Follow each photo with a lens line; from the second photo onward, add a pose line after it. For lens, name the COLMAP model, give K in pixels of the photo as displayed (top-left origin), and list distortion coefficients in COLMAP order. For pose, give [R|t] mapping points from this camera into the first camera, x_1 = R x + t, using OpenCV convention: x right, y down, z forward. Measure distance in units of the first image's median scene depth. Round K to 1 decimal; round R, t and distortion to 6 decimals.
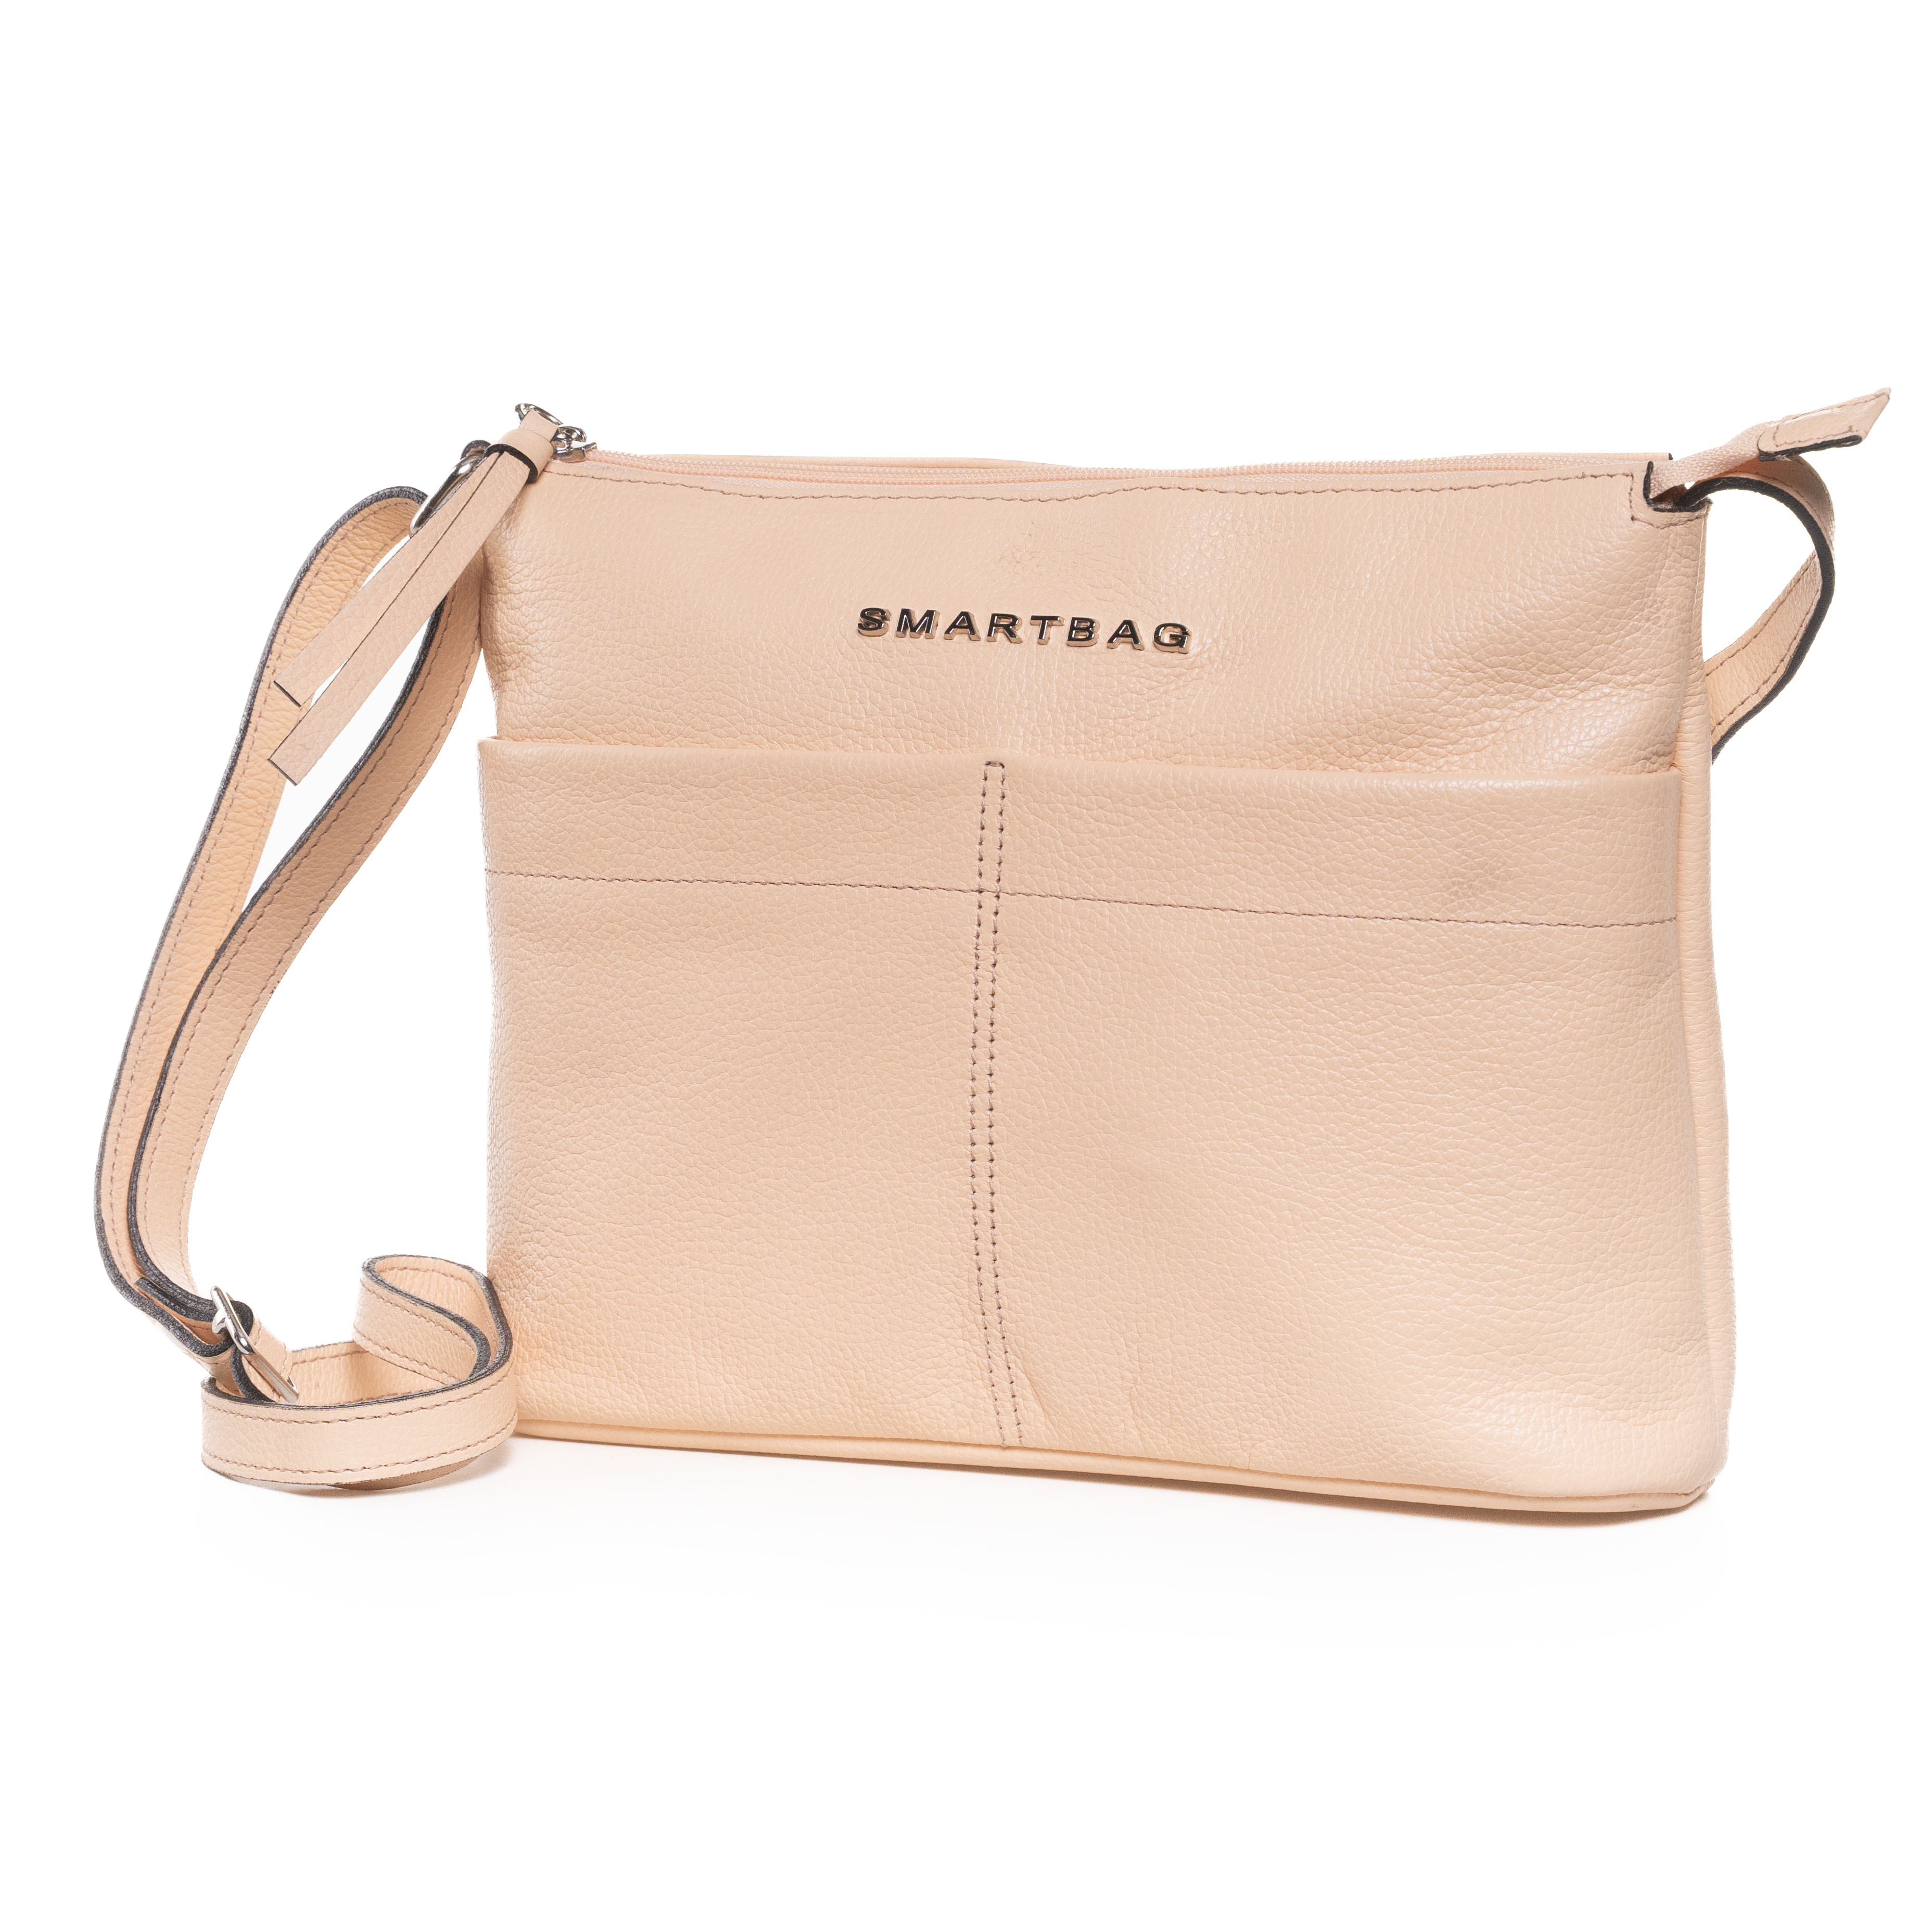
lens RADIAL K [[7120.3, 0, 967.3], [0, 7120.3, 971.5], [0, 0, 1]] dist [-0.132583, 0.000000]
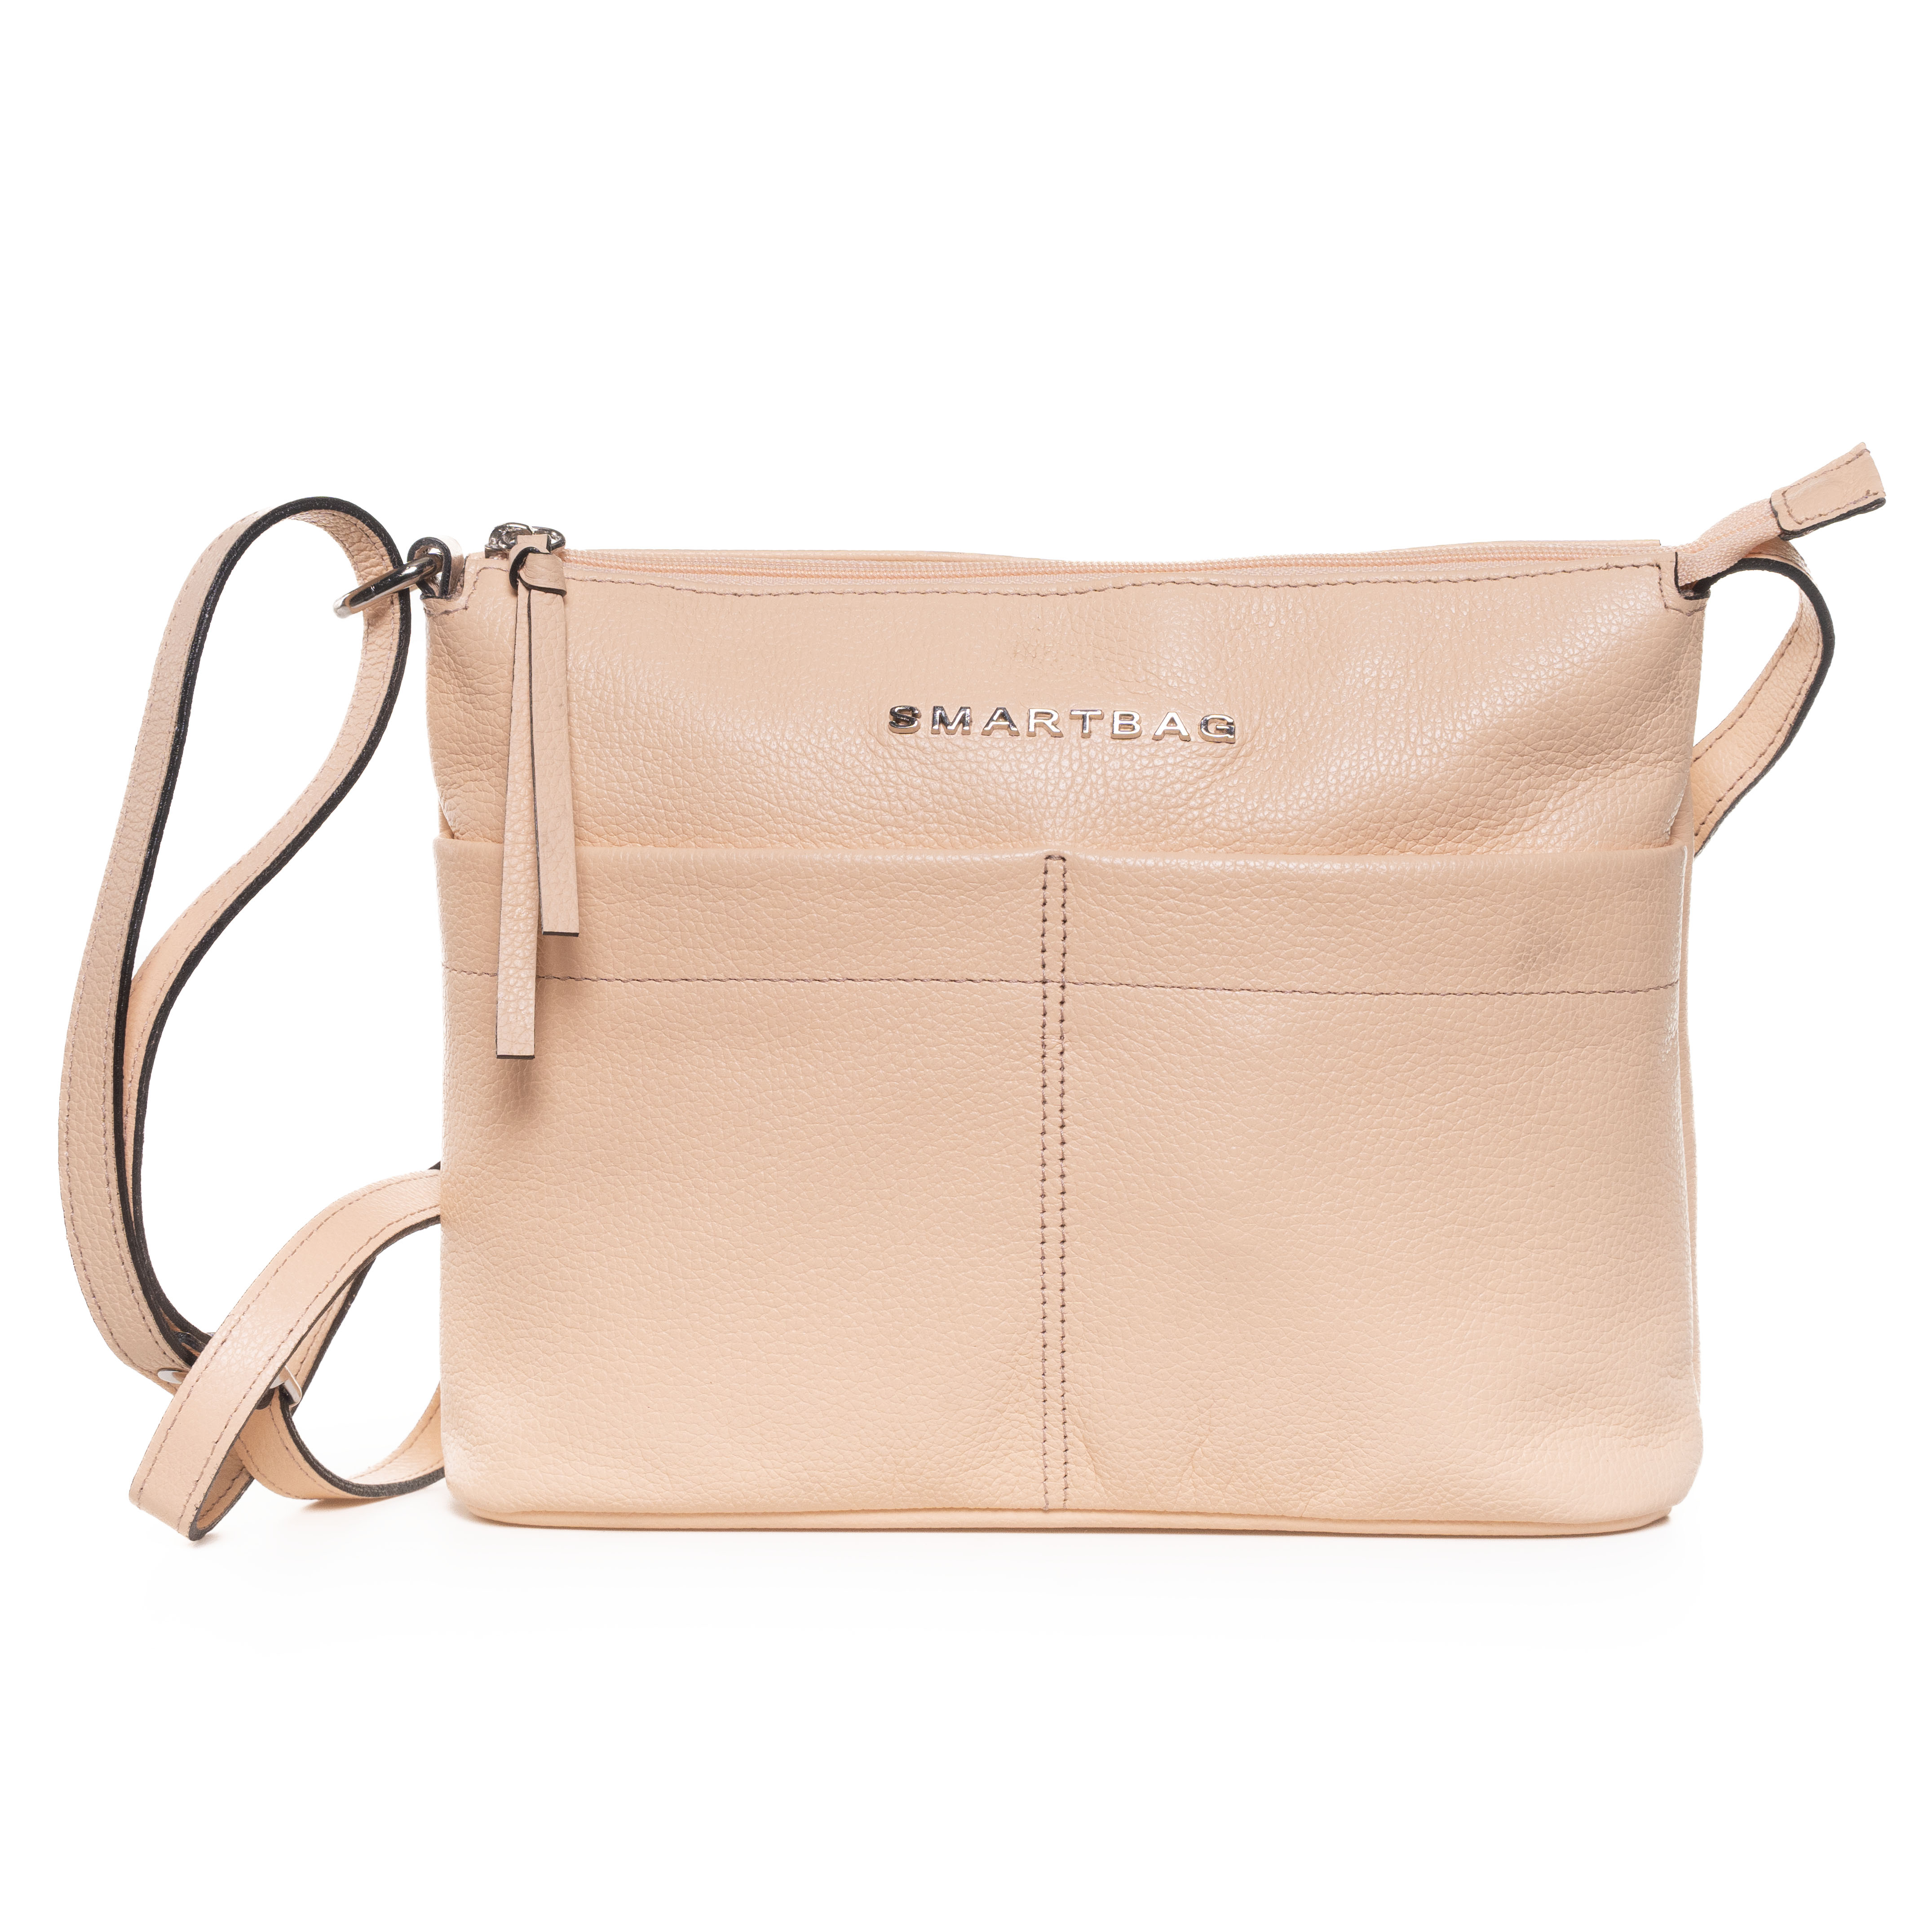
lens RADIAL K [[5231.3, 0, 973.2], [0, 5231.3, 976.5], [0, 0, 1]] dist [-0.074464, 0.000000]
pose [[0.934752, -0.052102, 0.351460, -0.272618], [0.036802, 0.998067, 0.050078, -0.050166], [-0.353389, -0.033876, 0.934863, 0.297896]]
